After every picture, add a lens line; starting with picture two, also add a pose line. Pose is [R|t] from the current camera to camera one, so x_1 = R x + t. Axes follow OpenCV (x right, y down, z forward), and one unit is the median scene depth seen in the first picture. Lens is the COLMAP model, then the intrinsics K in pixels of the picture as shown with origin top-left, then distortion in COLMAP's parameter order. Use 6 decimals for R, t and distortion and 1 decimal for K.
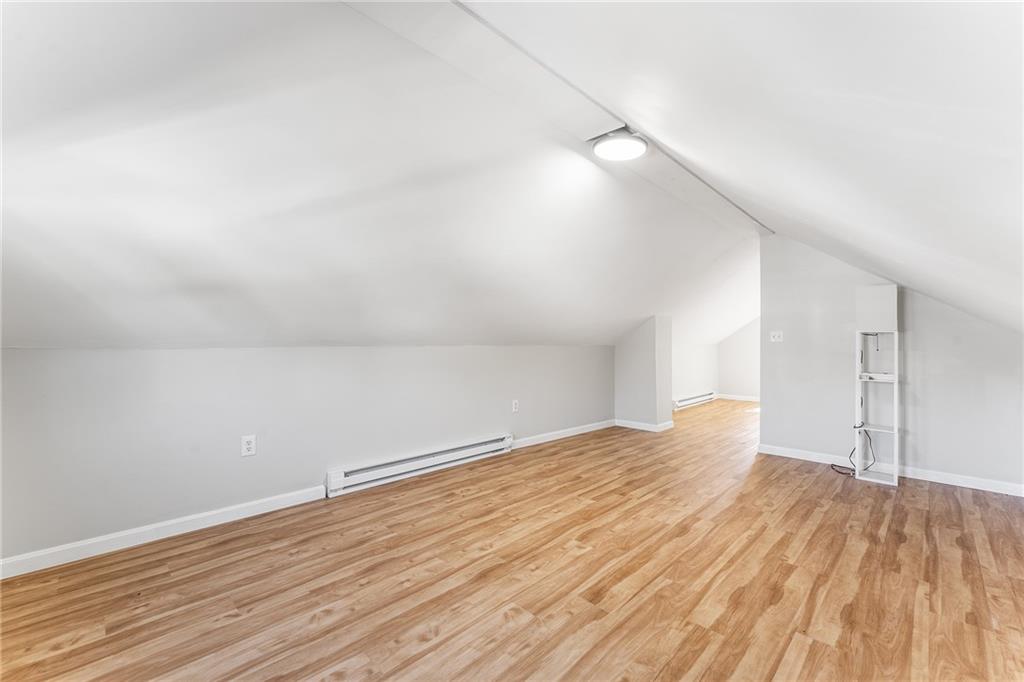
lens RADIAL K [[420.2, 0, 515.7], [0, 420.2, 345.9], [0, 0, 1]] dist [0.000036, -0.000233]
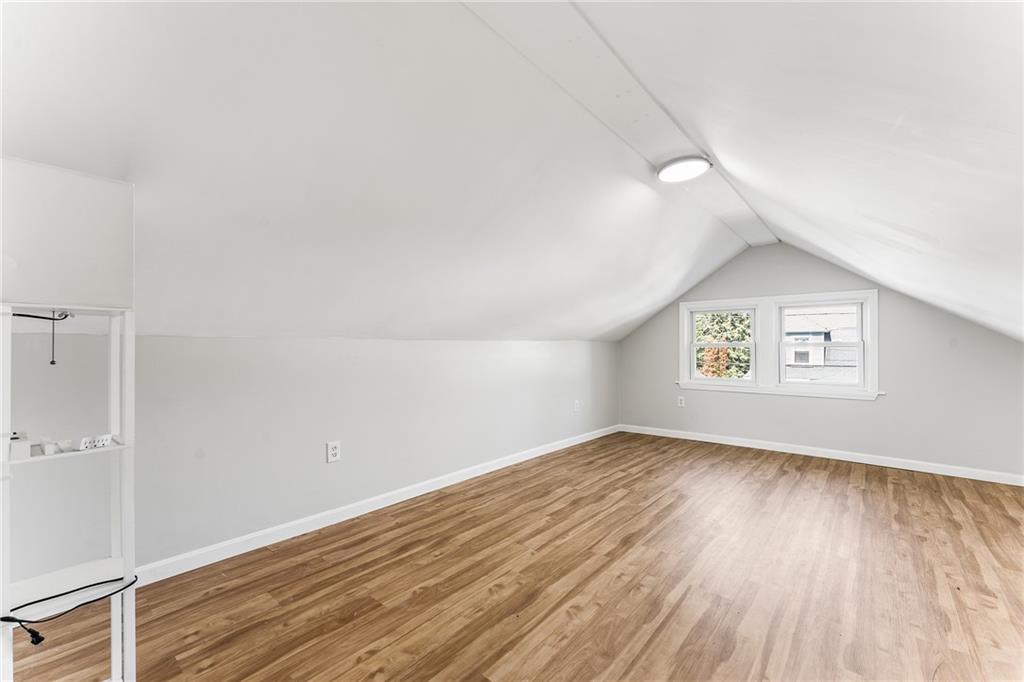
lens RADIAL K [[420.2, 0, 515.7], [0, 420.2, 345.9], [0, 0, 1]] dist [0.000036, -0.000233]
pose [[-0.997261, -0.005948, -0.073727, 0.771665], [-0.006254, 0.999973, 0.003923, -0.010946], [0.073701, 0.004373, -0.997271, 2.057392]]
